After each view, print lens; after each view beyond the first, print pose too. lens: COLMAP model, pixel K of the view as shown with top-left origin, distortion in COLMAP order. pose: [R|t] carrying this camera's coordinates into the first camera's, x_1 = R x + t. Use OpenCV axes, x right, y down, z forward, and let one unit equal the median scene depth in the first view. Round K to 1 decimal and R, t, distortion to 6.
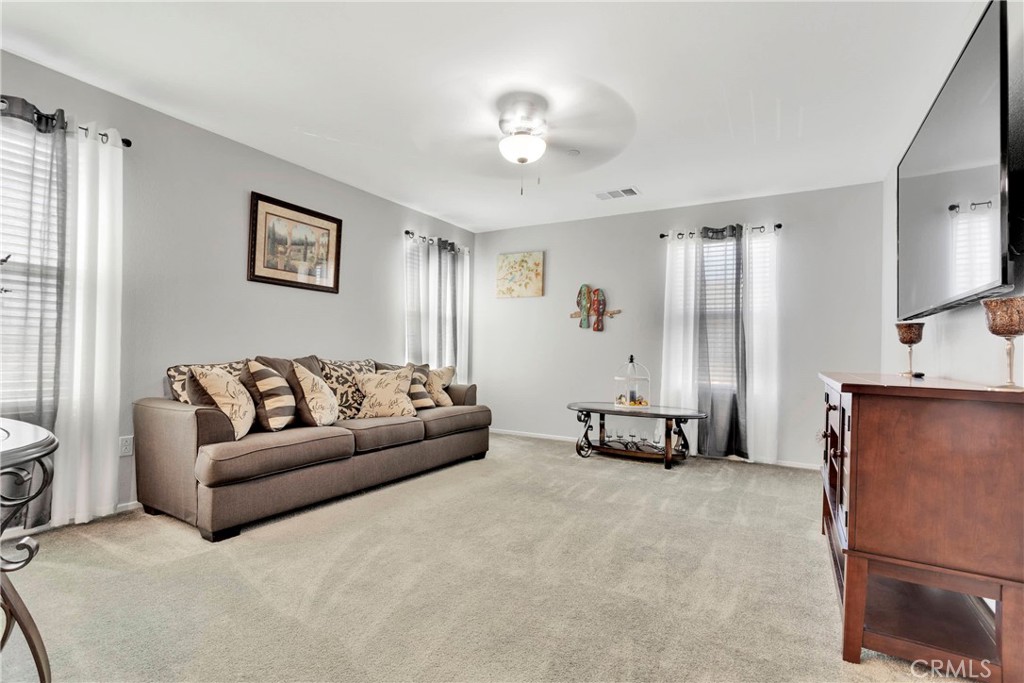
lens RADIAL K [[494.5, 0, 512.2], [0, 494.5, 347.1], [0, 0, 1]] dist [0.001025, 0.000611]
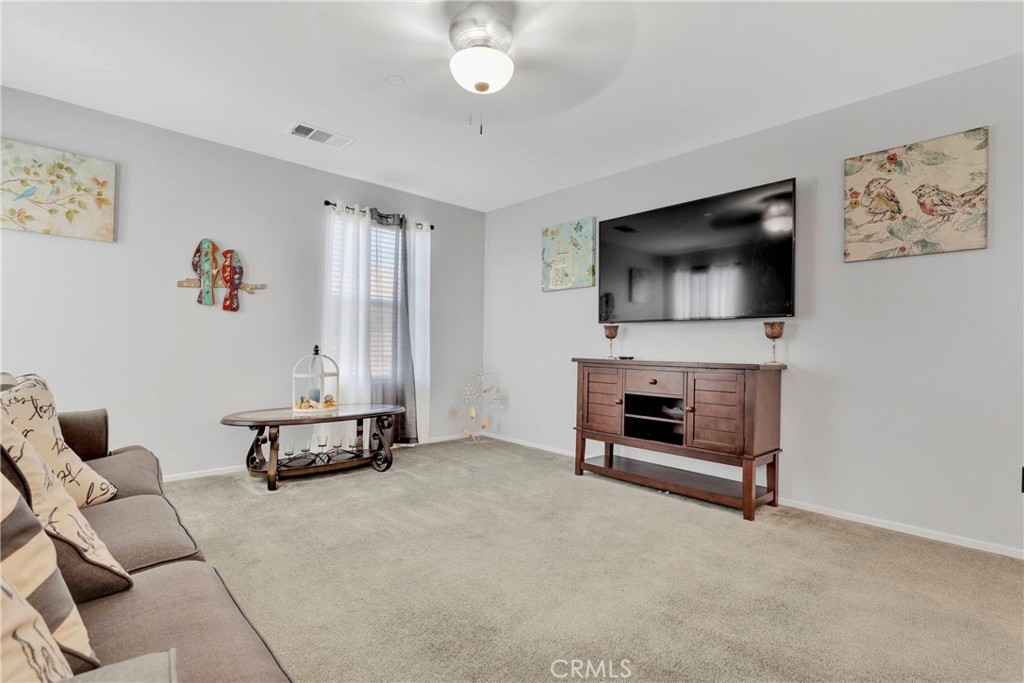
lens RADIAL K [[494.5, 0, 512.2], [0, 494.5, 347.1], [0, 0, 1]] dist [0.001025, 0.000611]
pose [[0.266345, -0.012921, 0.963791, -0.396420], [-0.018202, 0.999664, 0.018432, -0.001359], [-0.963706, -0.022452, 0.266021, 0.435199]]
